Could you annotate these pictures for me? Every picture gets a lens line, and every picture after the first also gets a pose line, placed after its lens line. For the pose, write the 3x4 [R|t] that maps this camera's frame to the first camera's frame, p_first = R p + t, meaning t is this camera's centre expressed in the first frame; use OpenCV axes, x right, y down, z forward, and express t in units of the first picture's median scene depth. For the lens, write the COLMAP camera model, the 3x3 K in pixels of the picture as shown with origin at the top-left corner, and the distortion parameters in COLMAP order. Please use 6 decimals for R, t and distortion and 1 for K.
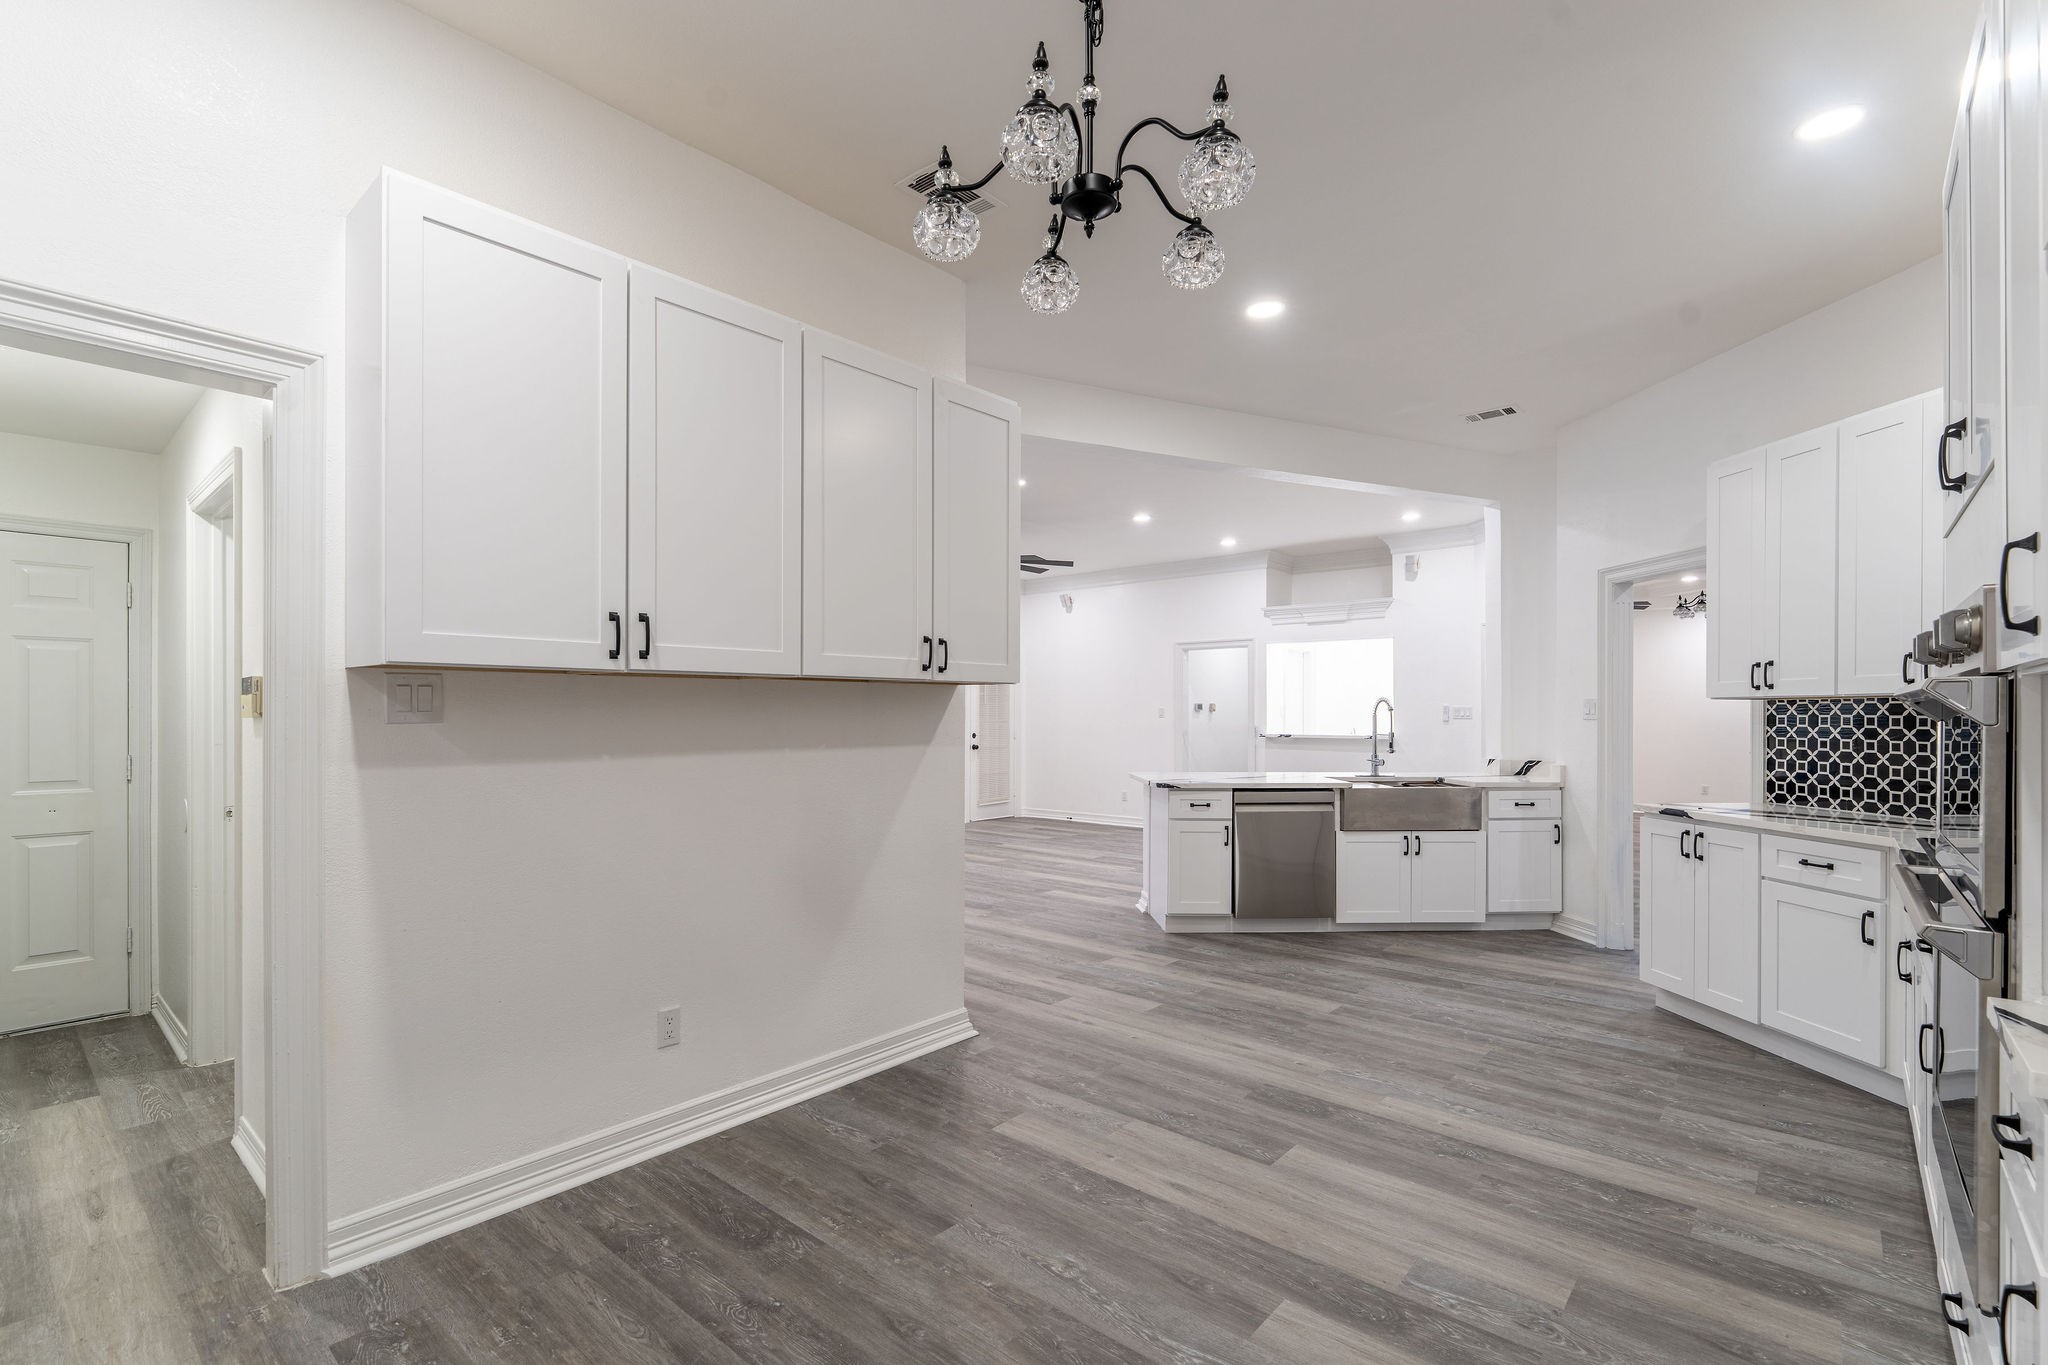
lens RADIAL K [[942.1, 0, 1018.1], [0, 942.1, 702.2], [0, 0, 1]] dist [0.004909, 0.000255]
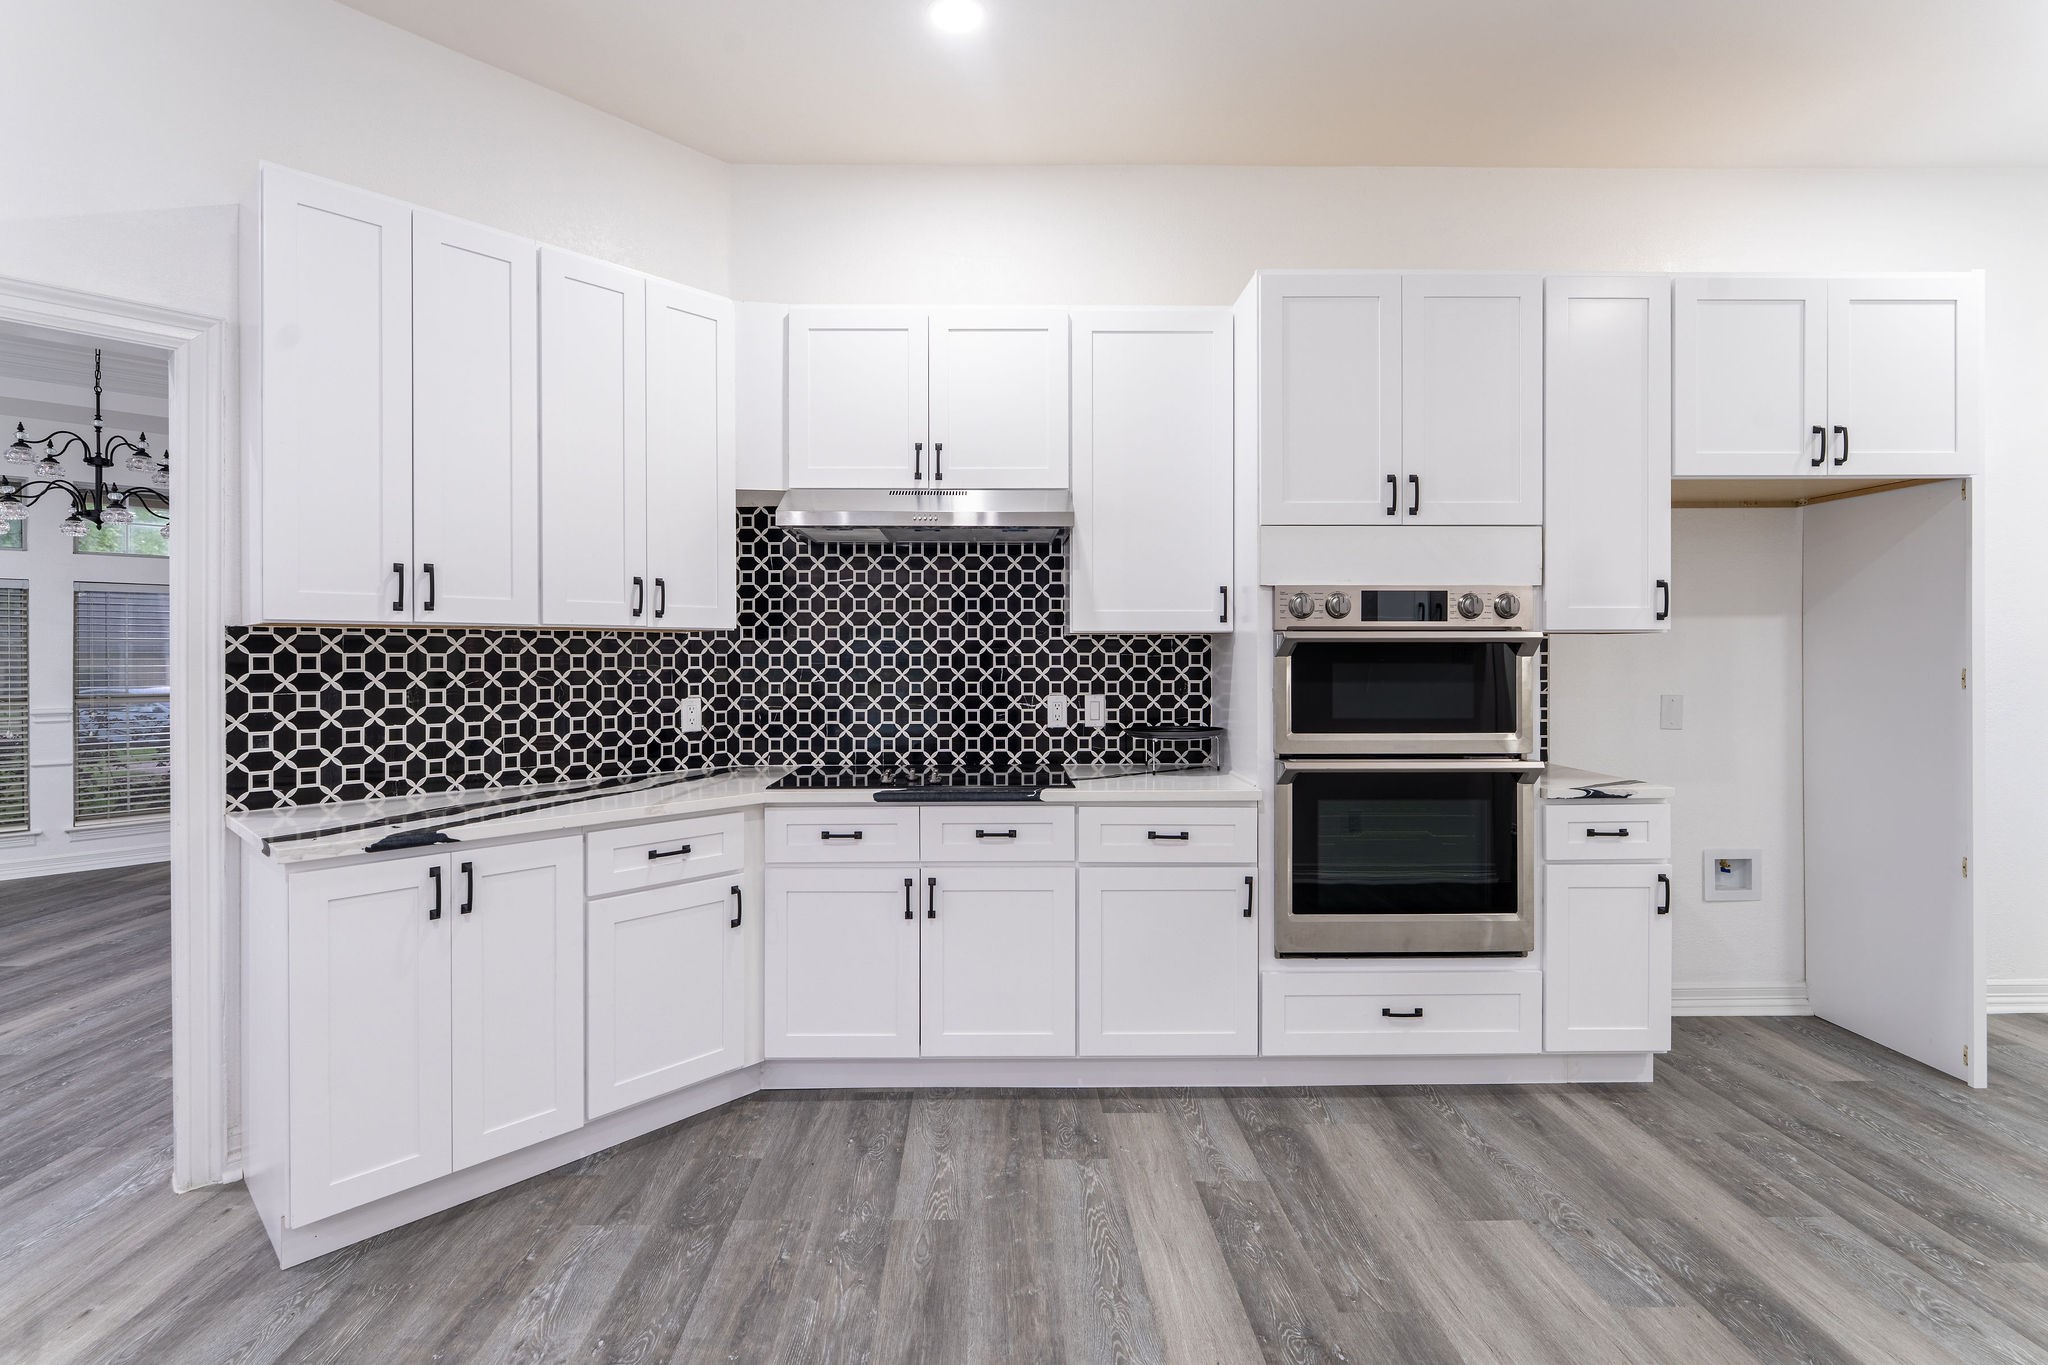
lens RADIAL K [[942.1, 0, 1025.2], [0, 942.1, 649.6], [0, 0, 1]] dist [0.004909, 0.000255]
pose [[-0.663676, 0.001302, 0.748019, 0.094447], [-0.011884, 0.999854, -0.012284, 0.015915], [-0.747926, -0.017043, -0.663564, 1.279415]]
